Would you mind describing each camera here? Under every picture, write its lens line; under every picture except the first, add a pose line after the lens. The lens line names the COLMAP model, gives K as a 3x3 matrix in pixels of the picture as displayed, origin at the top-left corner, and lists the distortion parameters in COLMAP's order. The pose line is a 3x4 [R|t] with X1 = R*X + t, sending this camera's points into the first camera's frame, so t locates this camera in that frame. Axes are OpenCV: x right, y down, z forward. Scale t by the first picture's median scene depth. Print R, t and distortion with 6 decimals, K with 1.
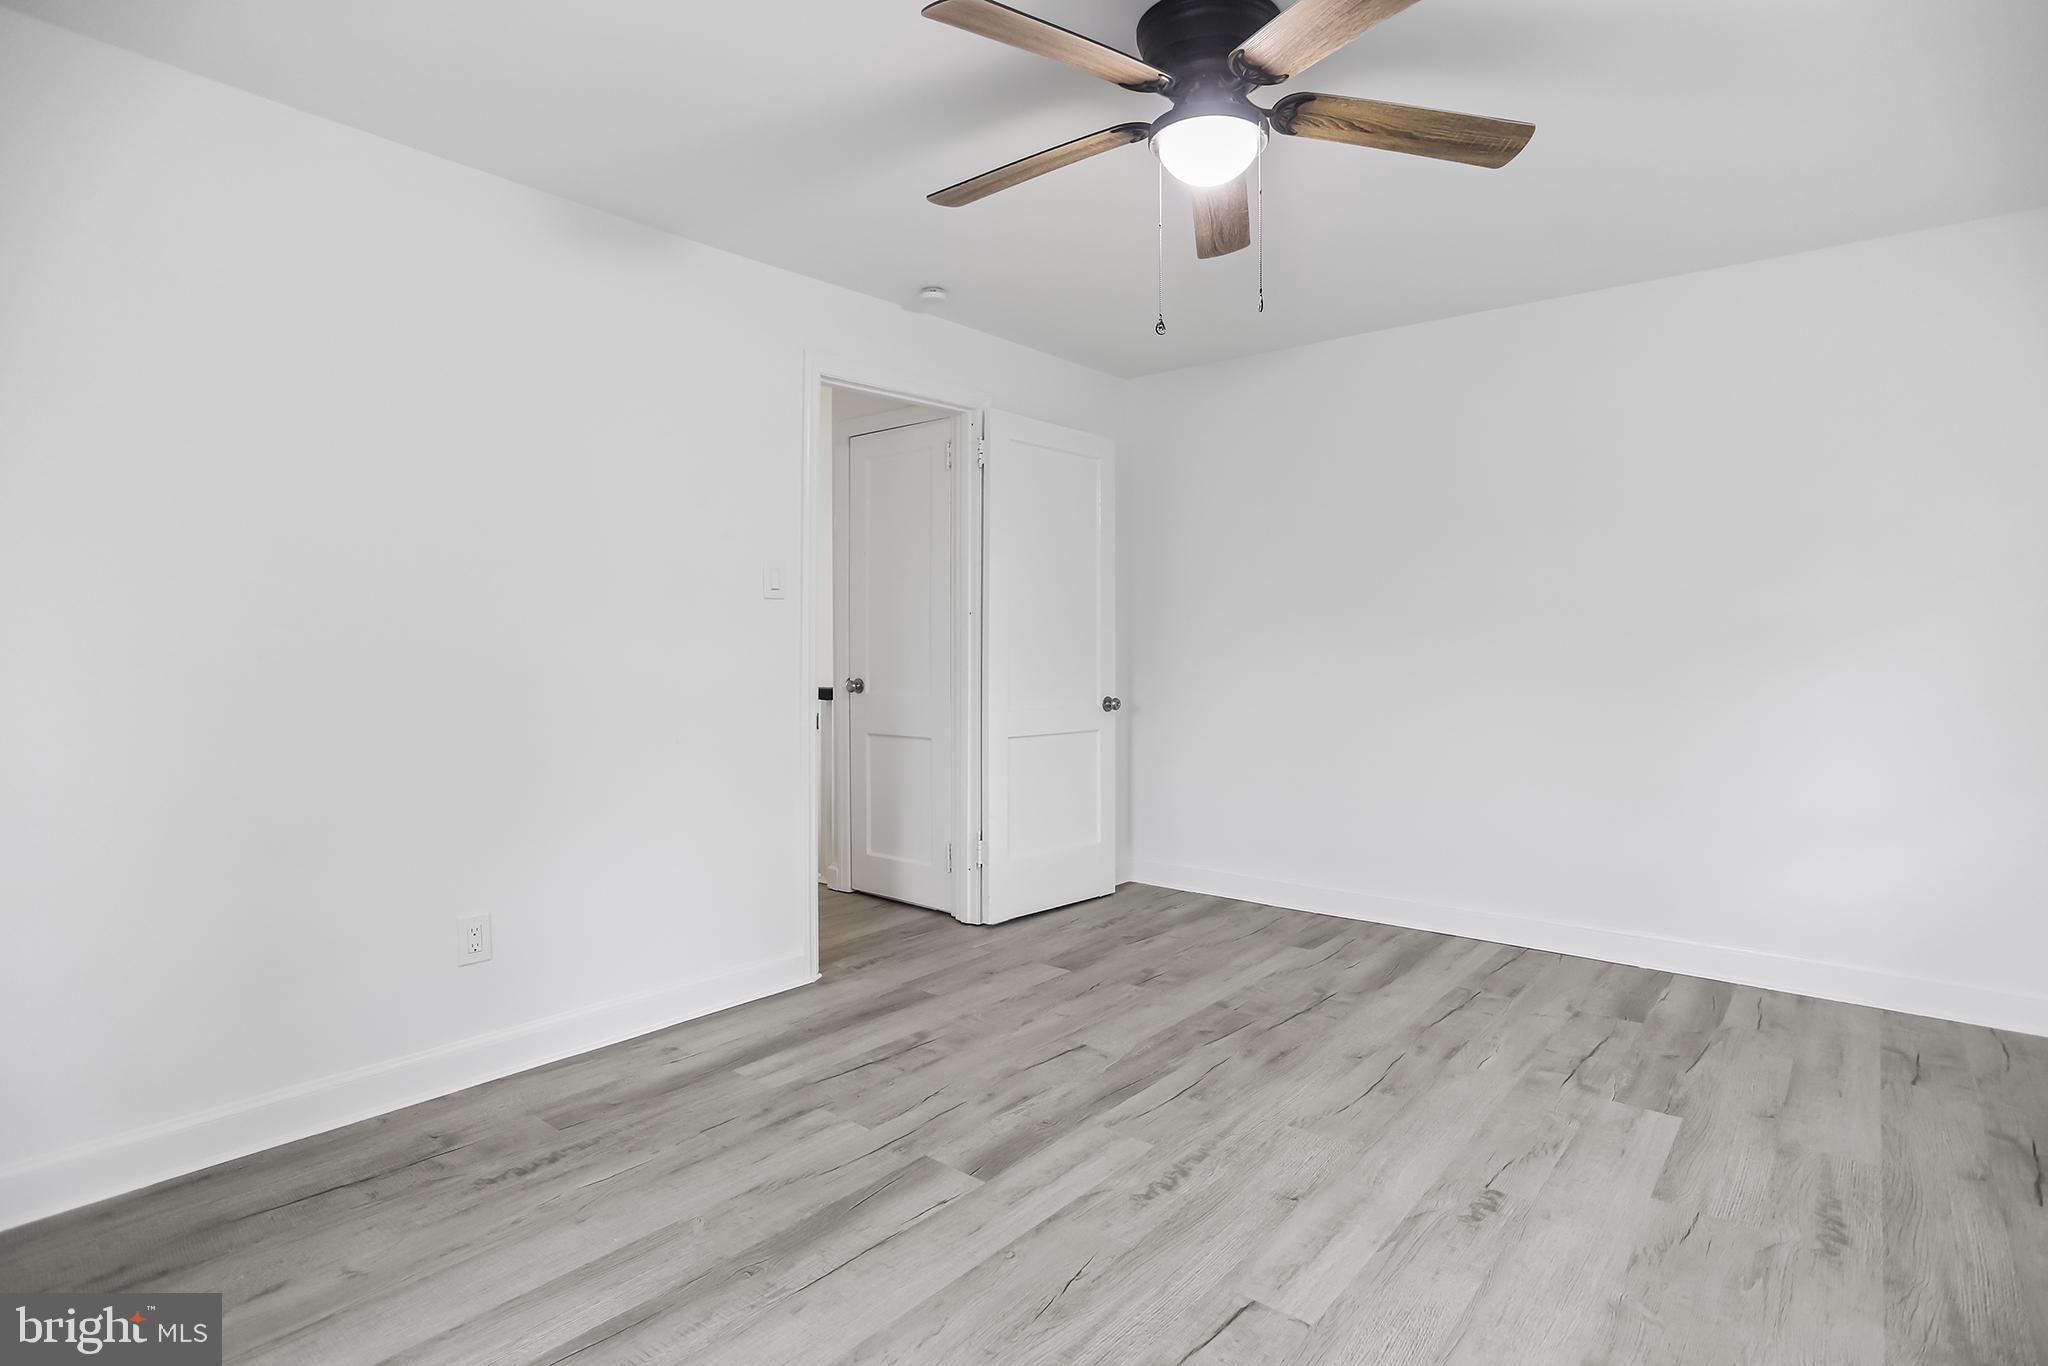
lens RADIAL K [[1012.2, 0, 1024.0], [0, 1012.2, 683.0], [0, 0, 1]] dist [-0.001484, 0.001021]
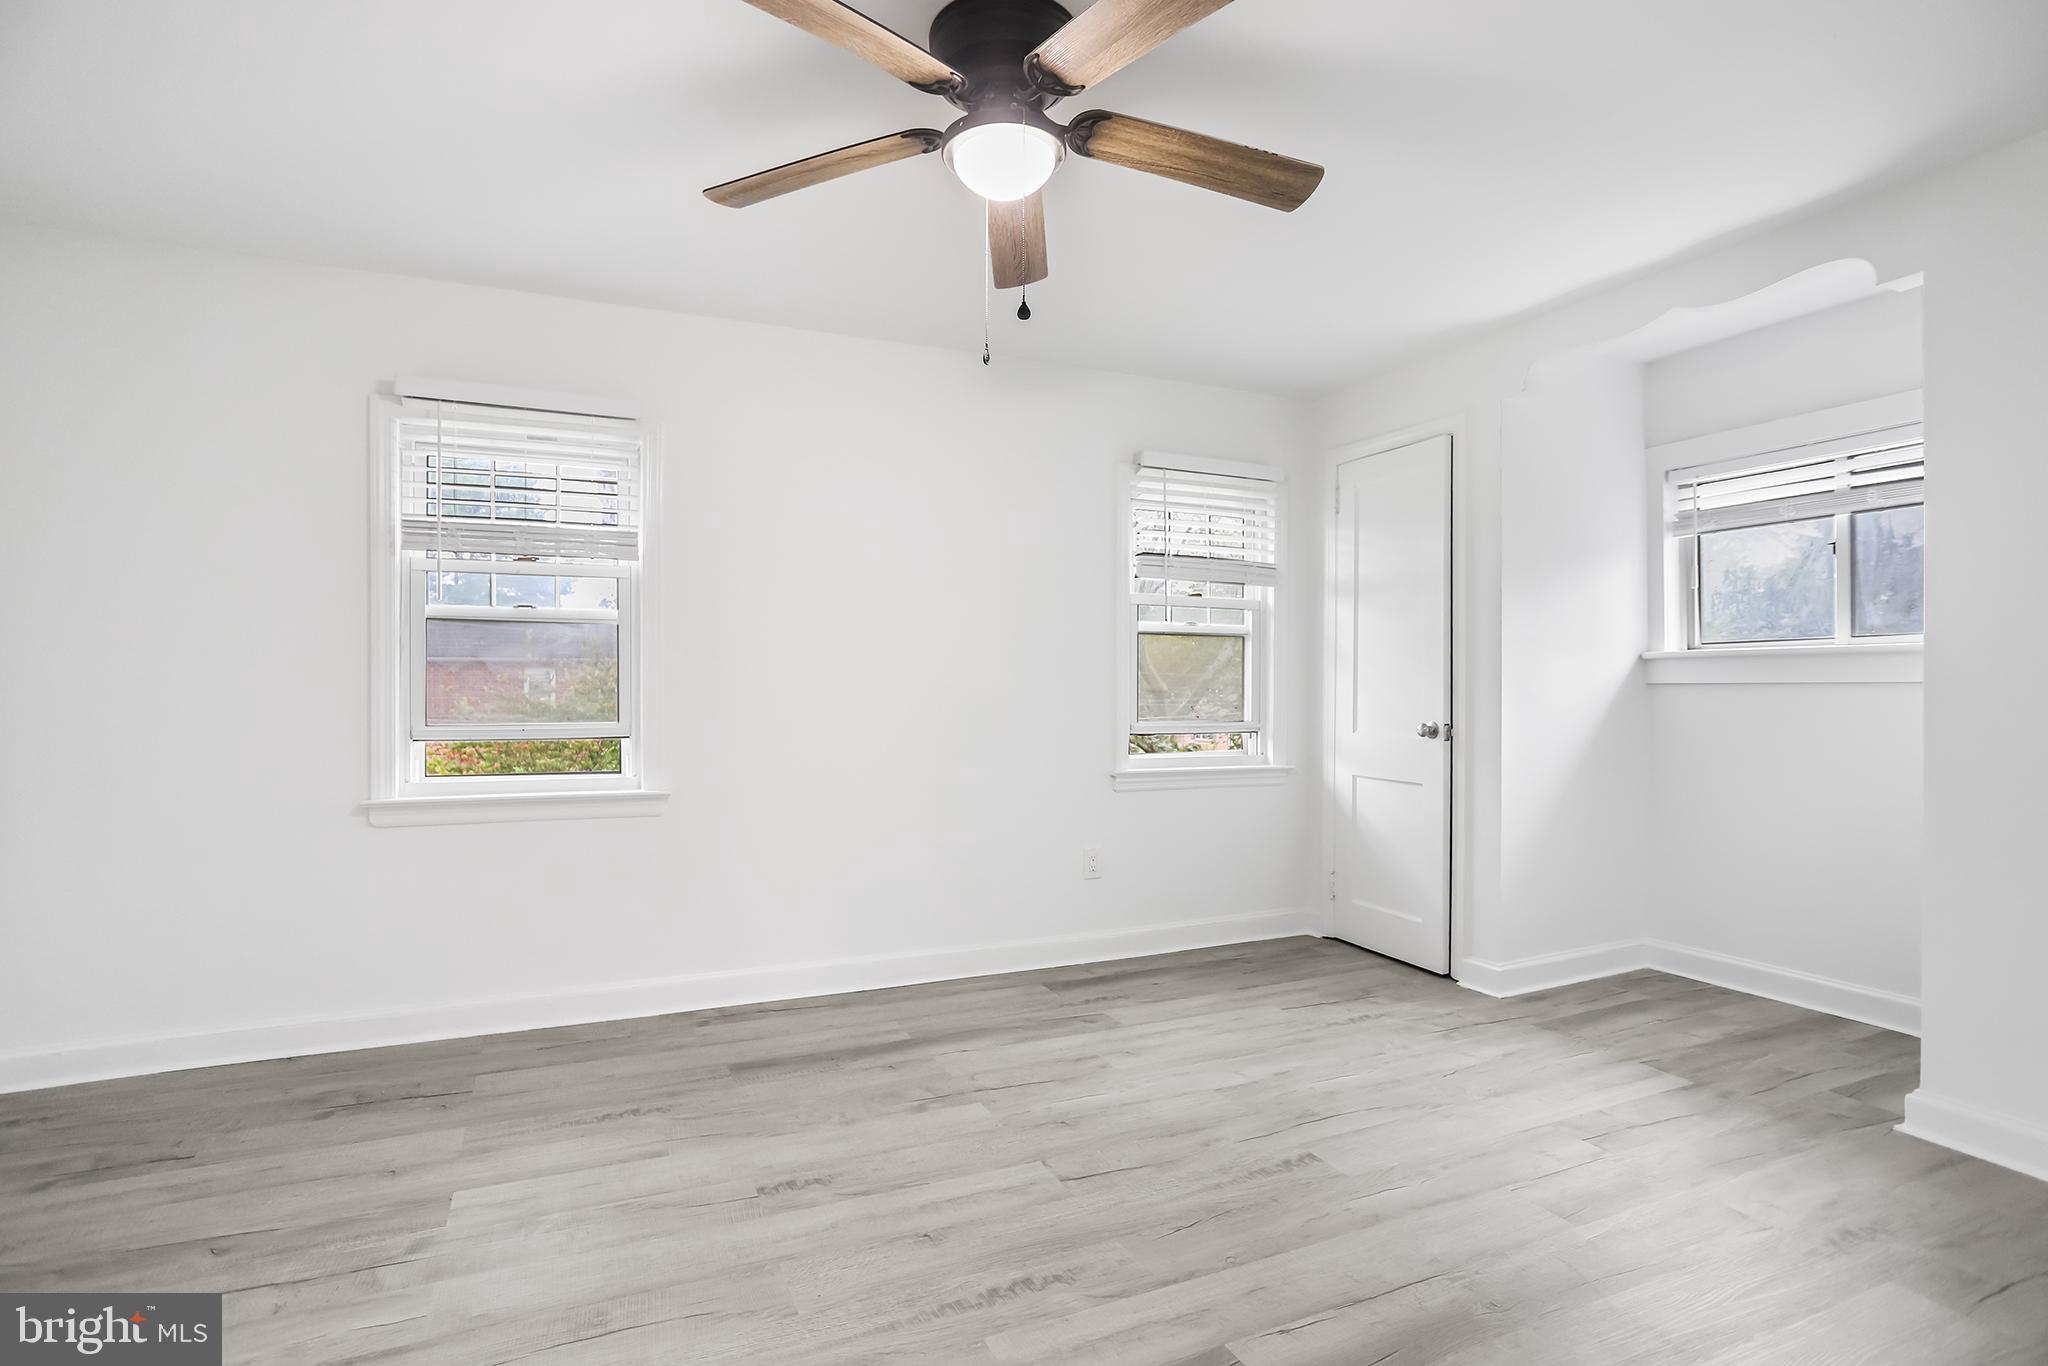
lens RADIAL K [[1012.2, 0, 1024.0], [0, 1012.2, 683.0], [0, 0, 1]] dist [-0.001484, 0.001021]
pose [[-0.900511, 0.001807, 0.434829, -0.250870], [0.016045, 0.999448, 0.029074, -0.061043], [-0.434537, 0.033158, -0.900043, 1.813791]]
